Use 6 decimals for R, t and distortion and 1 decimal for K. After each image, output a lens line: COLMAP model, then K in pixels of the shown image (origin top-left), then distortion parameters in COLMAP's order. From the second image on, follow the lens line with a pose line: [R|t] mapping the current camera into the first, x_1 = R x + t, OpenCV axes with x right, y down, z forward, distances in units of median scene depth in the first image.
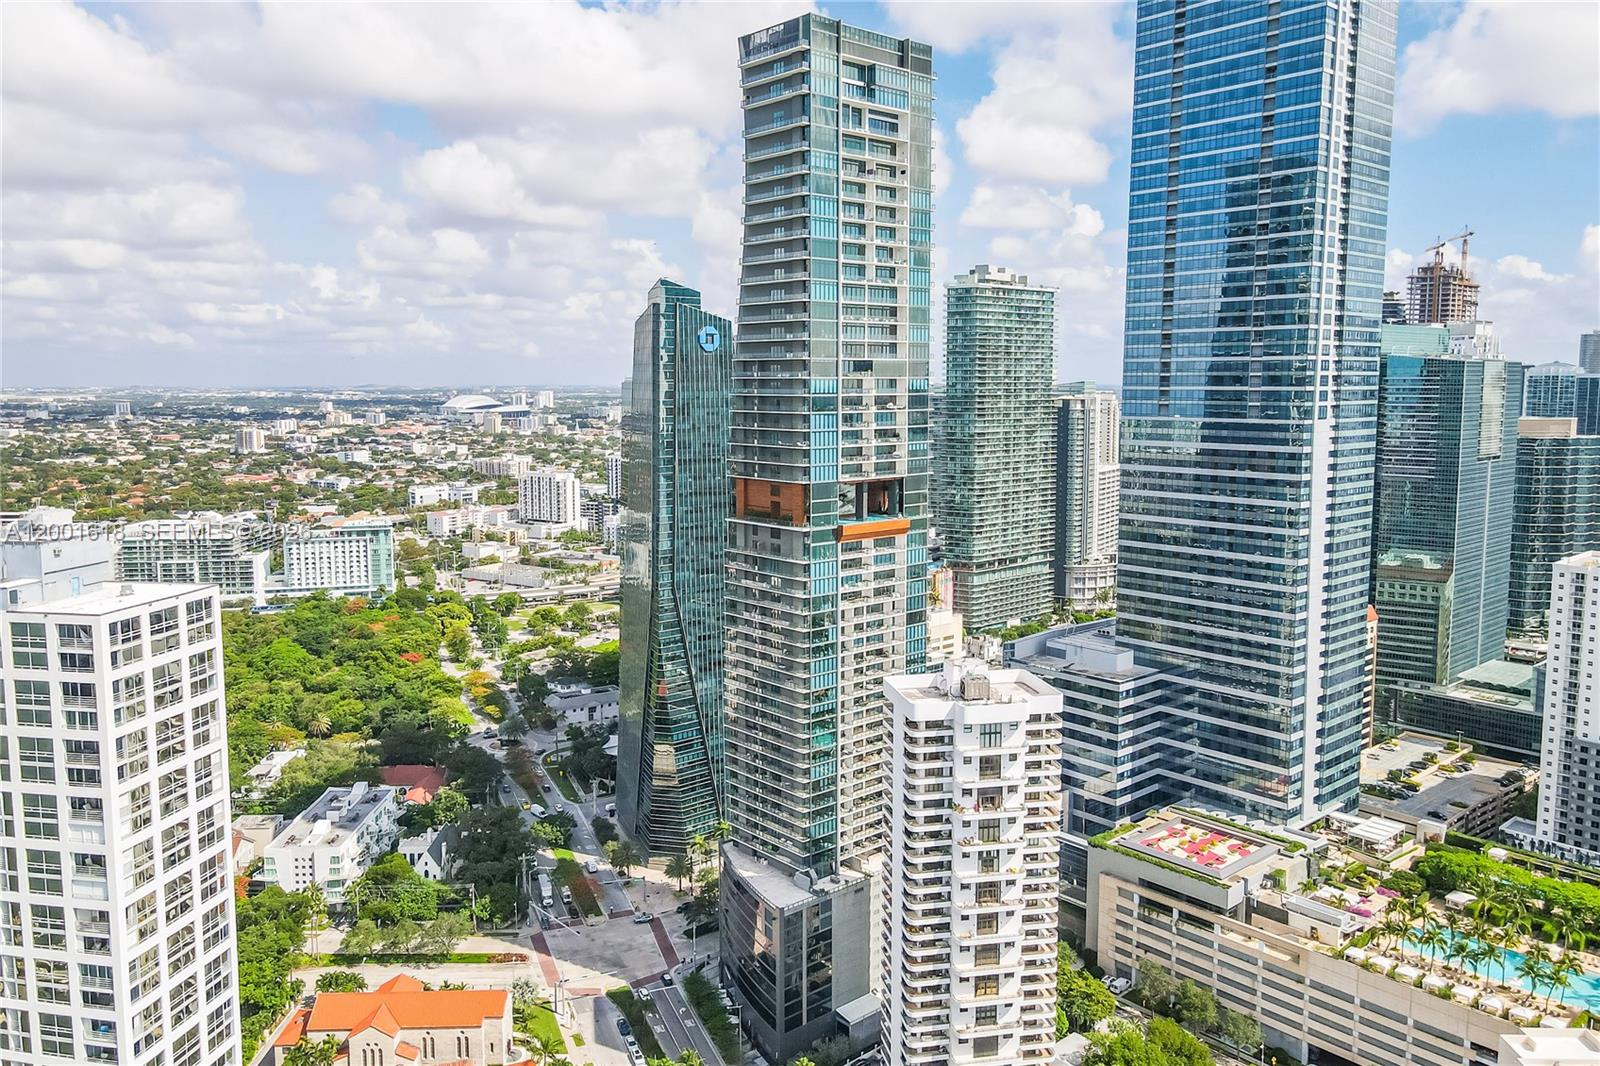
lens RADIAL K [[1185.3, 0, 802.2], [0, 1185.3, 507.4], [0, 0, 1]] dist [0.008826, 0.011892]
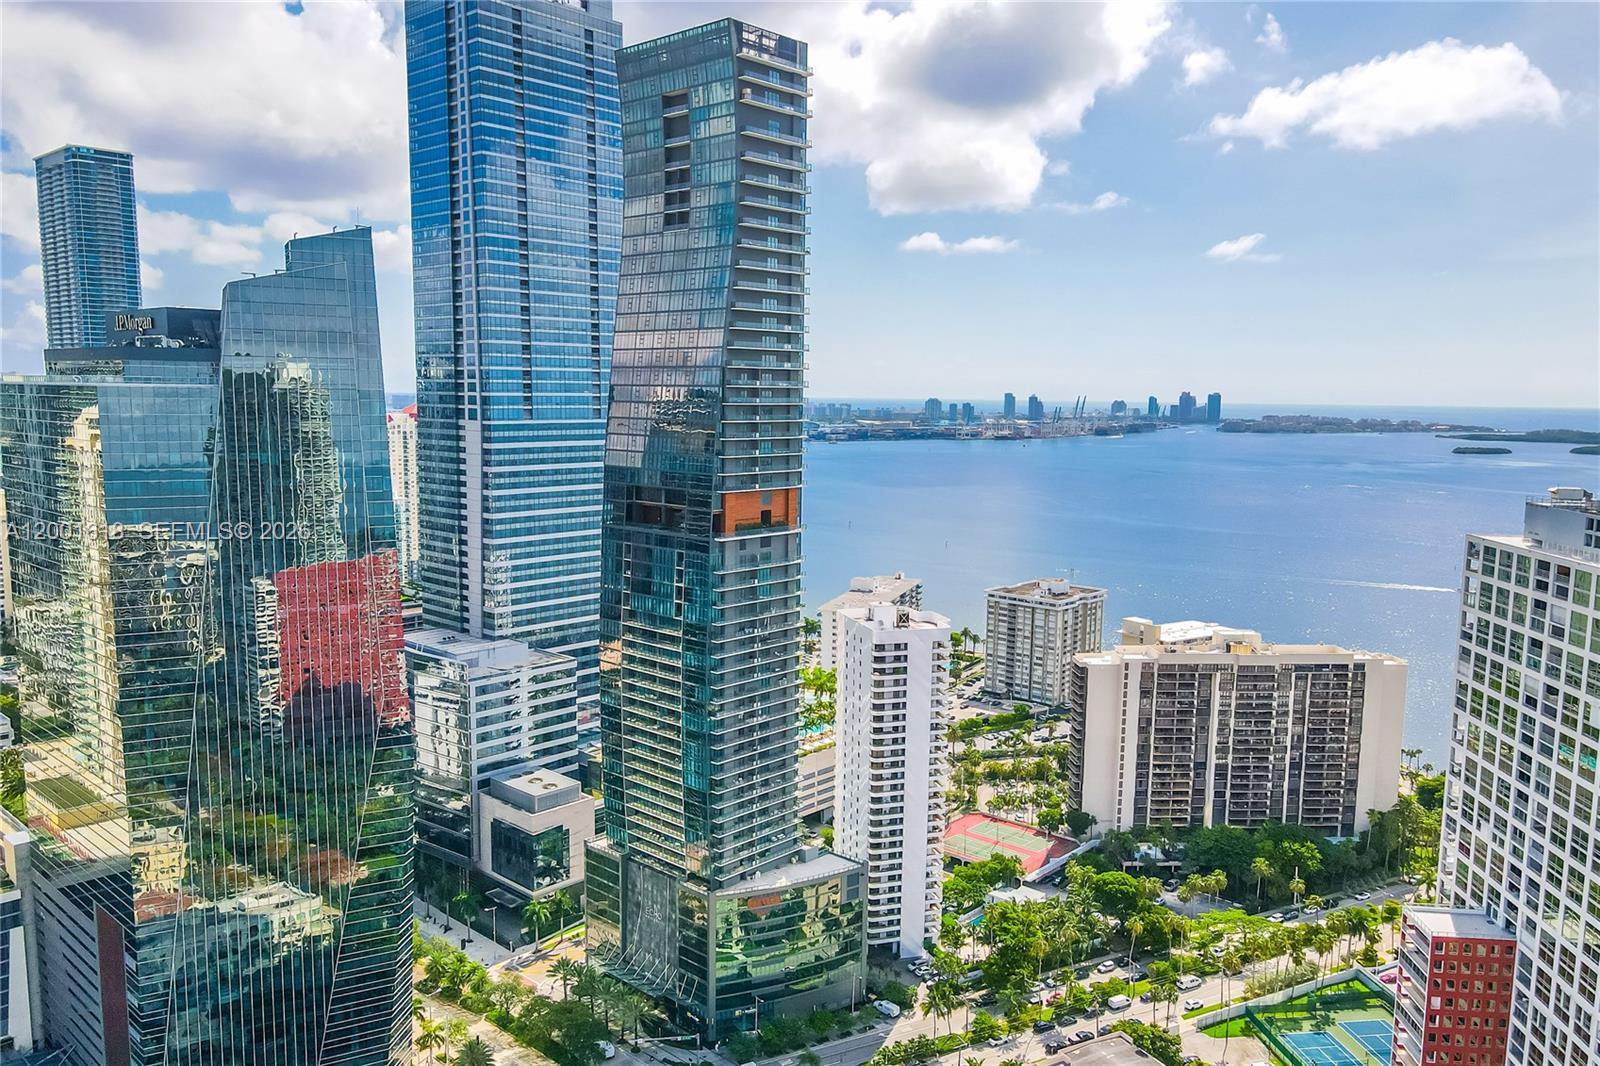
lens RADIAL K [[1185.3, 0, 802.6], [0, 1185.3, 534.2], [0, 0, 1]] dist [0.008826, 0.011892]
pose [[-0.092182, -0.121010, 0.988362, -0.816221], [0.097368, 0.986736, 0.129892, -0.089922], [-0.990970, 0.108209, -0.079177, 0.841316]]
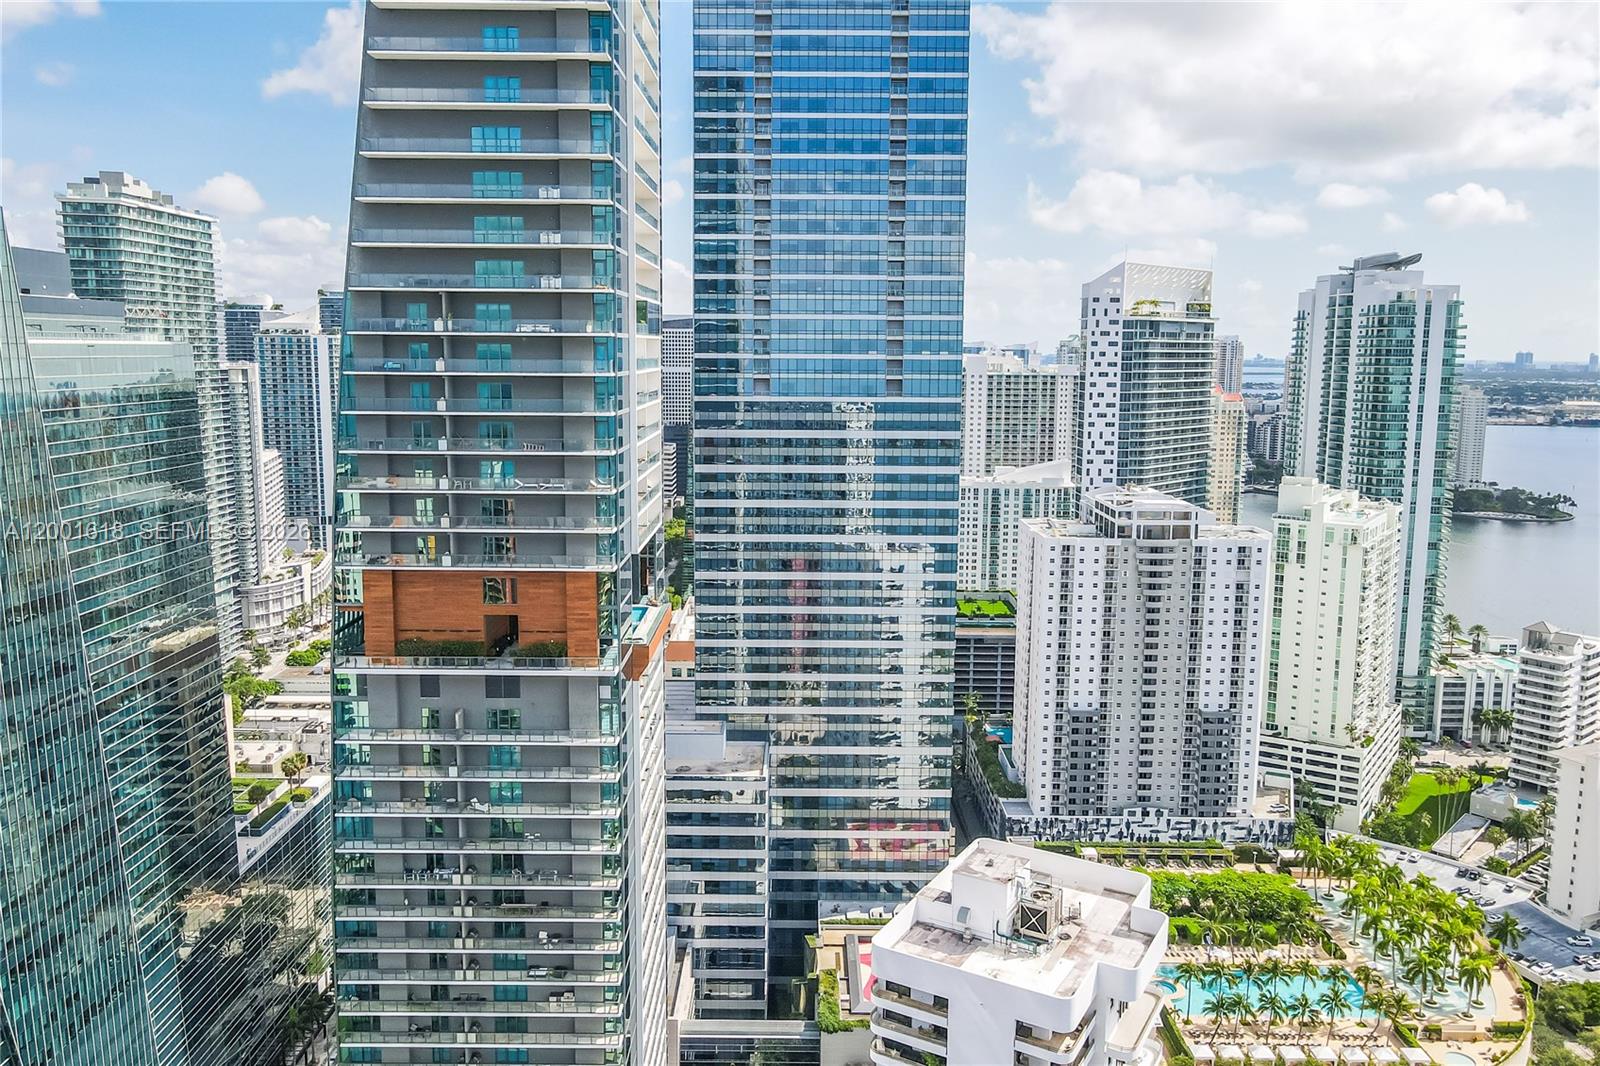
lens RADIAL K [[1185.3, 0, 802.3], [0, 1185.3, 507.1], [0, 0, 1]] dist [0.008826, 0.011892]
pose [[0.663929, -0.094188, 0.741840, -0.217381], [0.072875, 0.995464, 0.061167, -0.051207], [-0.744236, 0.013451, 0.667781, 0.497497]]
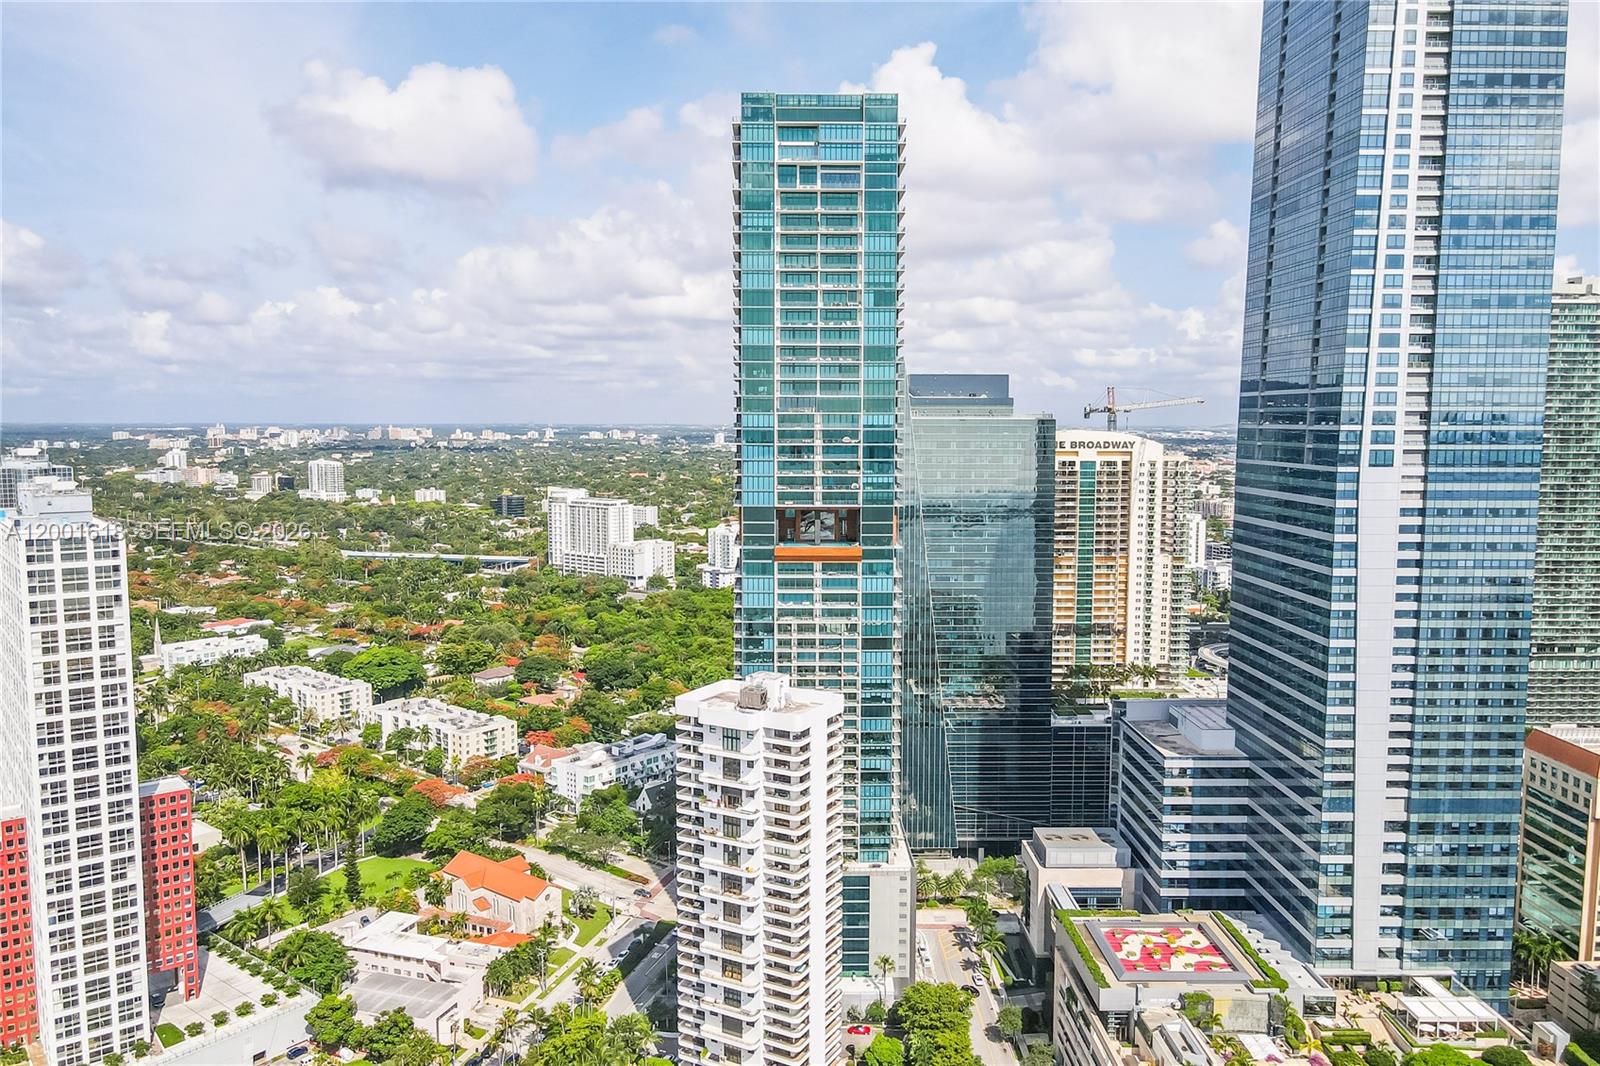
lens RADIAL K [[1185.3, 0, 797.9], [0, 1185.3, 534.3], [0, 0, 1]] dist [0.008826, 0.011892]
pose [[0.761379, 0.067167, -0.644818, 0.612159], [-0.073977, 0.997123, 0.016515, -0.012827], [0.644072, 0.035128, 0.764158, 0.135280]]
